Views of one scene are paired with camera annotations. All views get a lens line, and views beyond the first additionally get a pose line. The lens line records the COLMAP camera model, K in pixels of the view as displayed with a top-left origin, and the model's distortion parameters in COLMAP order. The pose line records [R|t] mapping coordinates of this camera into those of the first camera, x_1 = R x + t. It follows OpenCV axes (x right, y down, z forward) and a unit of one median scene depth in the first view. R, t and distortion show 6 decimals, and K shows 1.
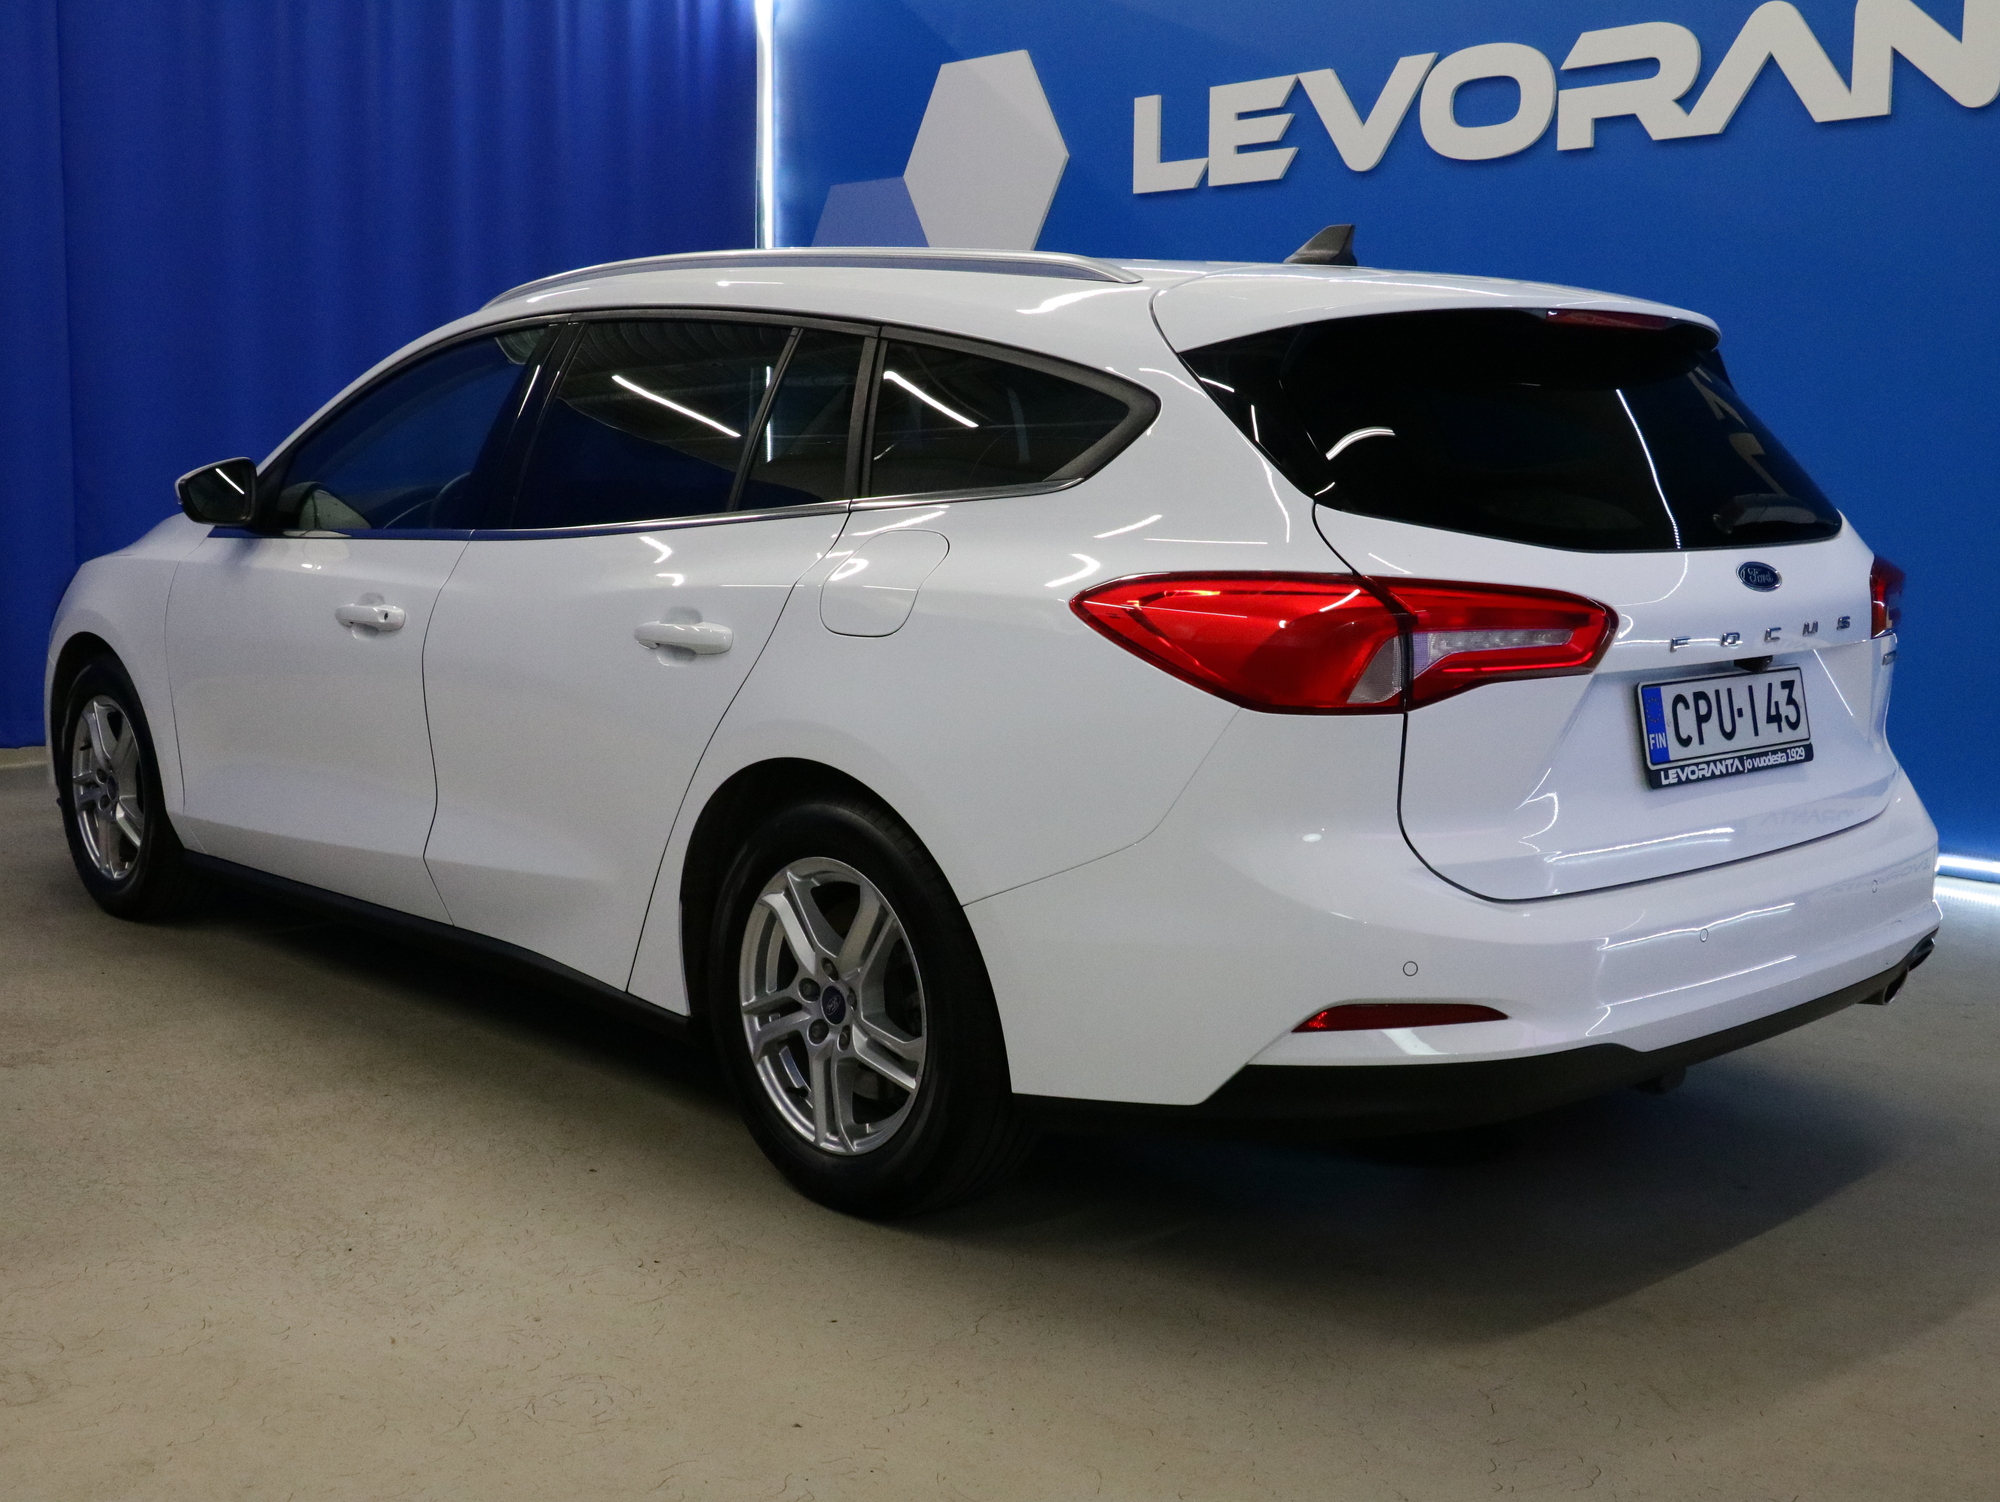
lens RADIAL K [[2077.7, 0, 999.9], [0, 2077.7, 764.6], [0, 0, 1]] dist [0.101422, 0.000000]
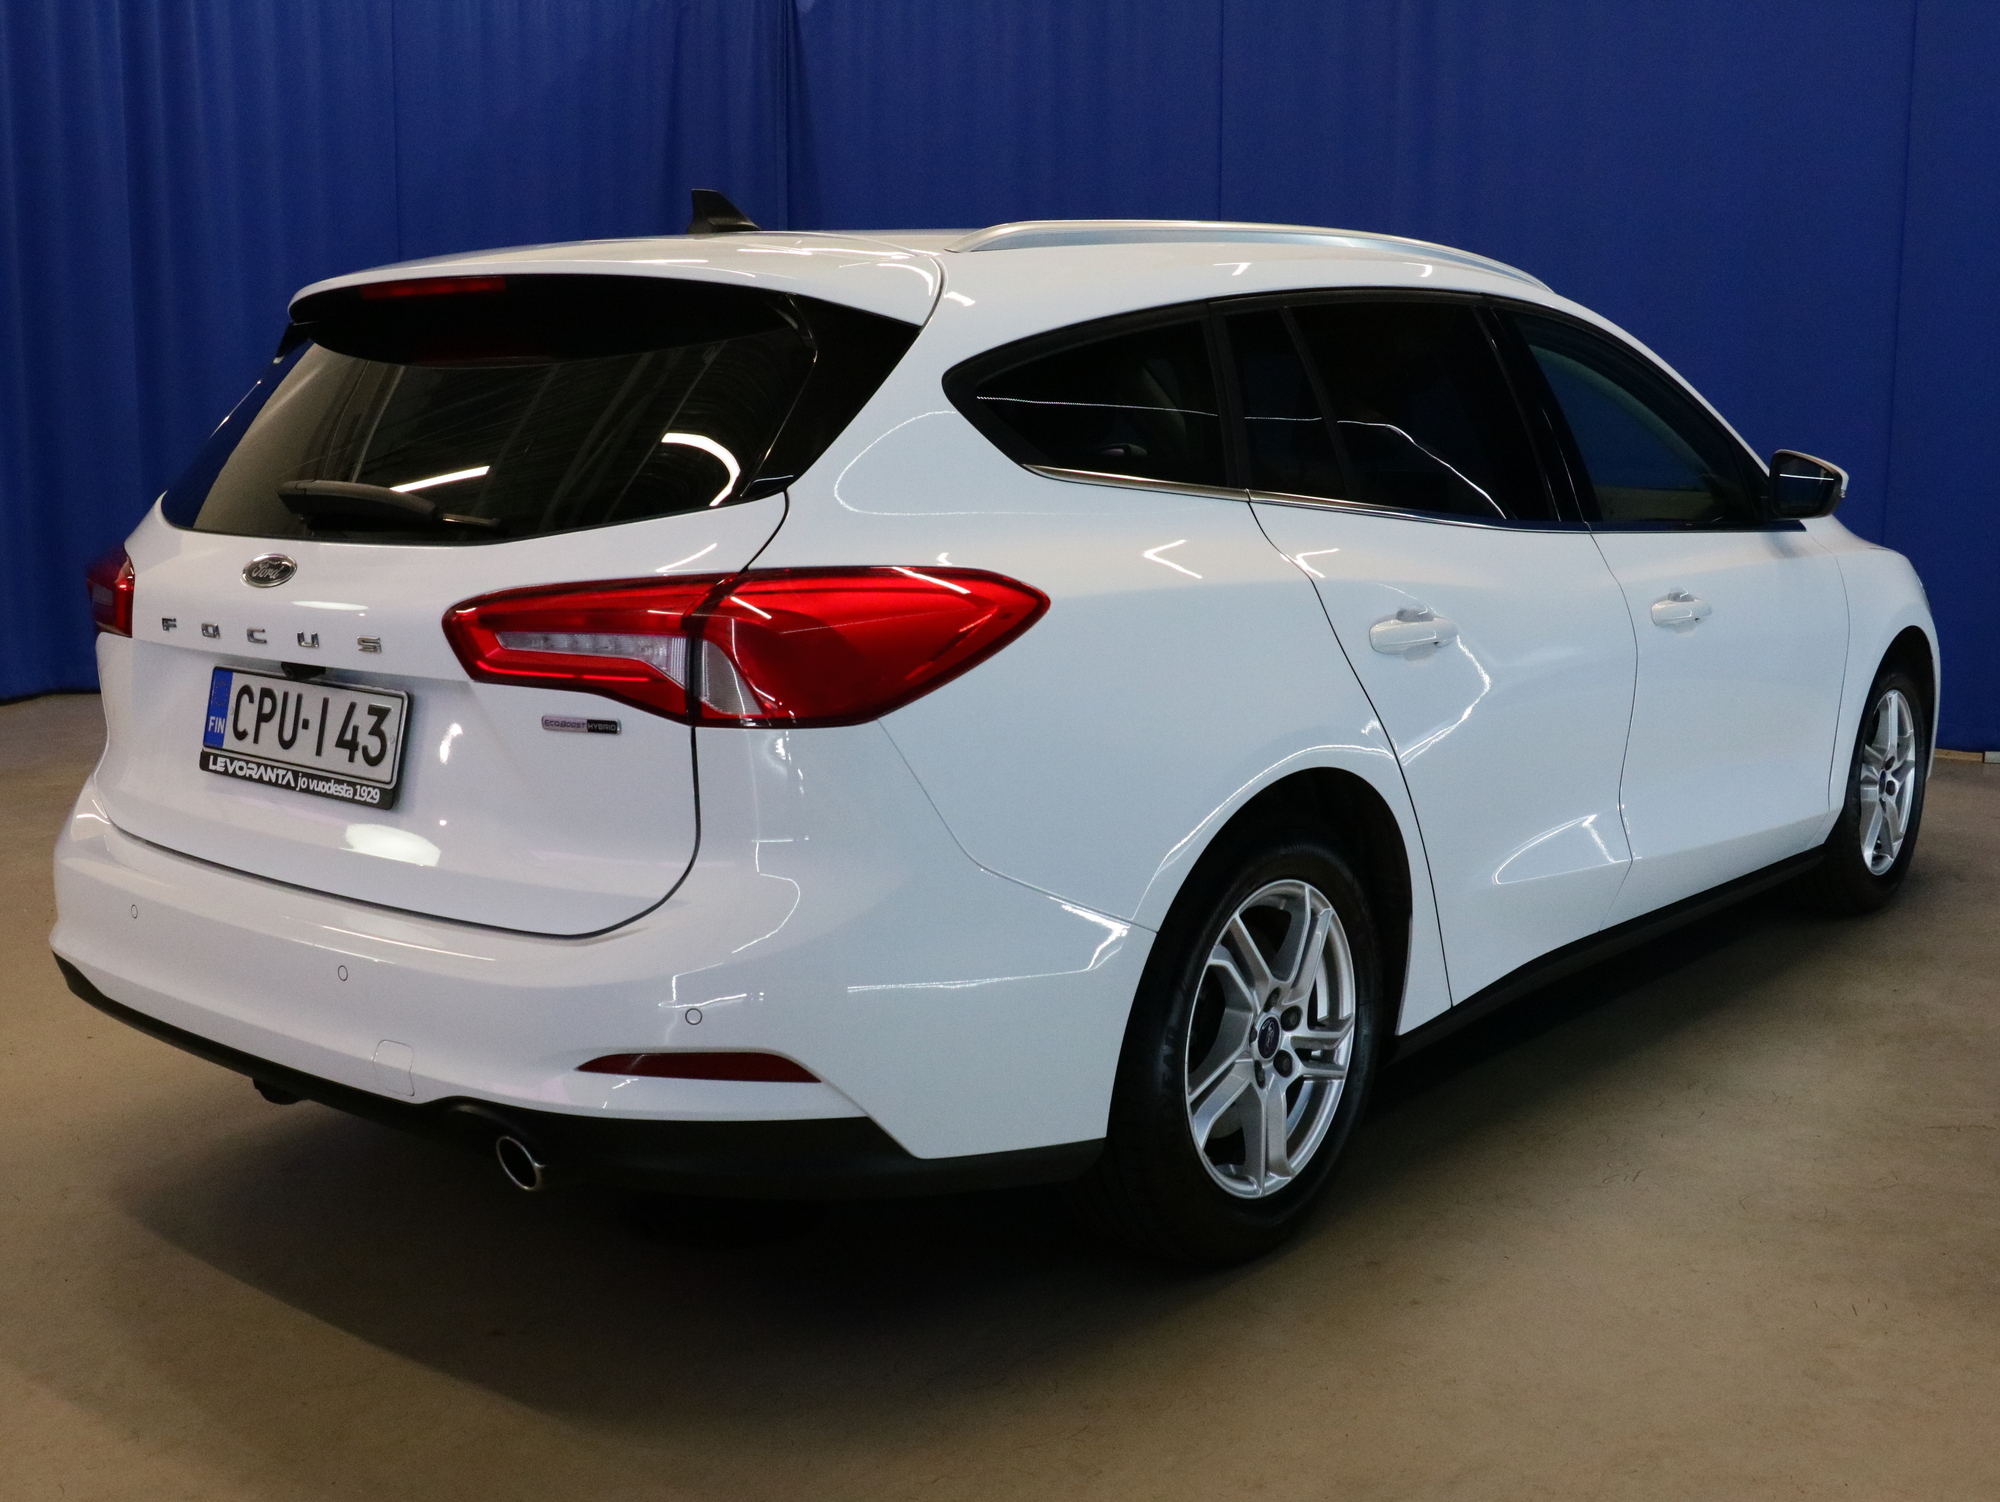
lens RADIAL K [[2077.7, 0, 999.6], [0, 2077.7, 744.3], [0, 0, 1]] dist [0.101422, 0.000000]
pose [[0.113925, 0.152519, -0.981712, 1.296235], [-0.137057, 0.981110, 0.136520, -0.183318], [0.983990, 0.118997, 0.132677, 1.201959]]
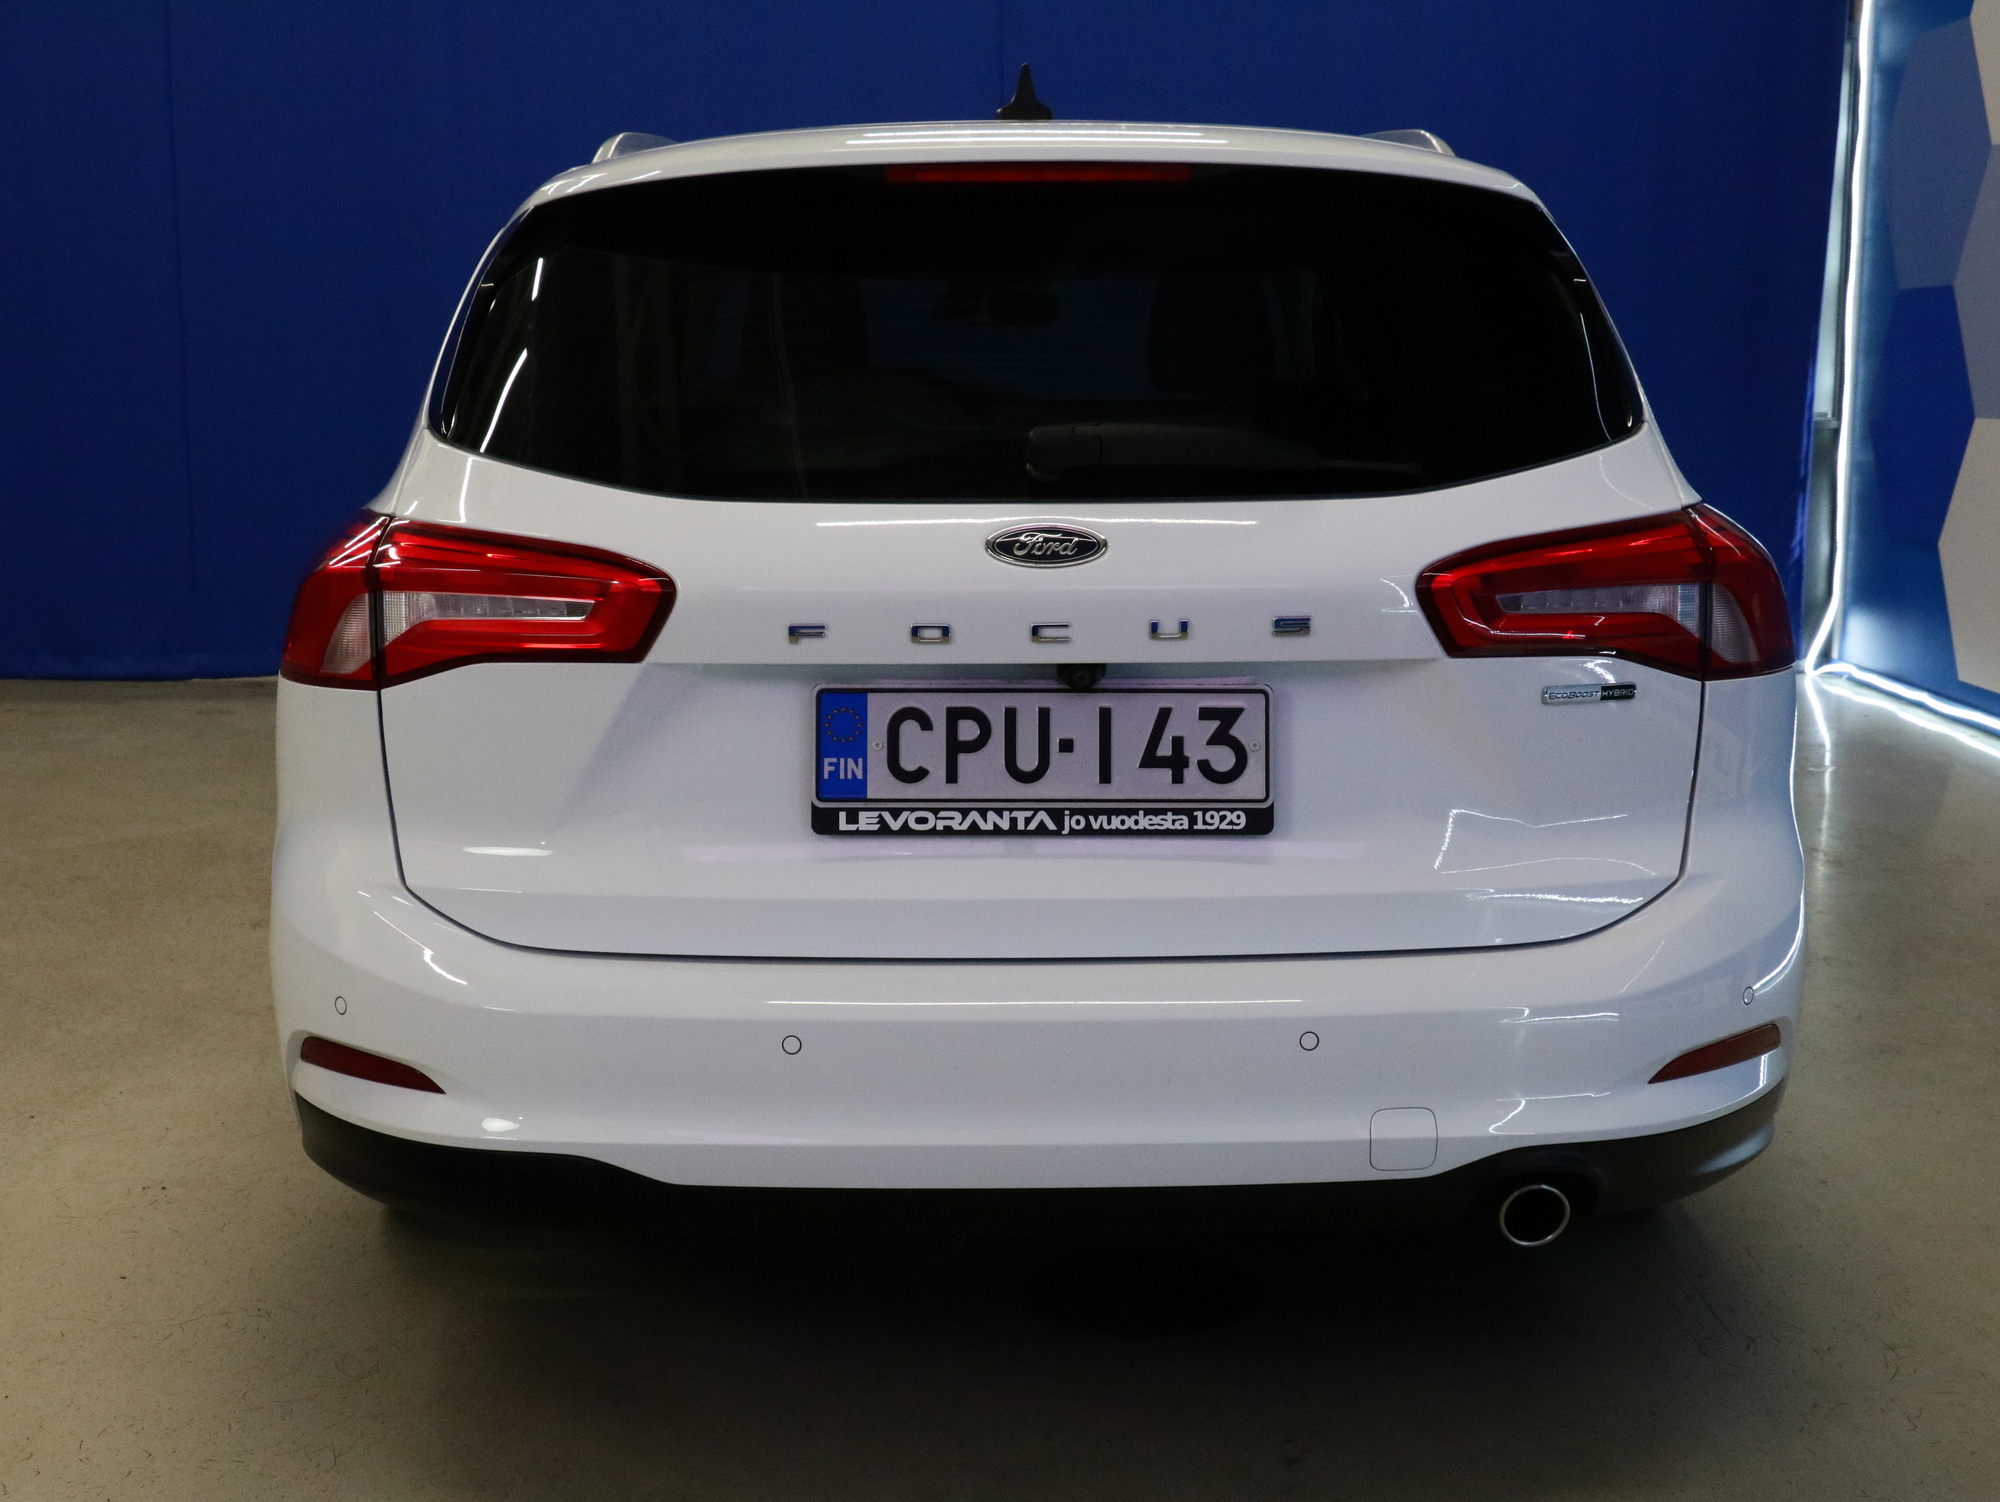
lens RADIAL K [[2077.7, 0, 996.7], [0, 2077.7, 742.1], [0, 0, 1]] dist [0.101422, 0.000000]
pose [[0.737519, 0.103460, -0.667354, 0.803111], [-0.089480, 0.994453, 0.055283, -0.062496], [0.669372, 0.018942, 0.742686, 0.497253]]
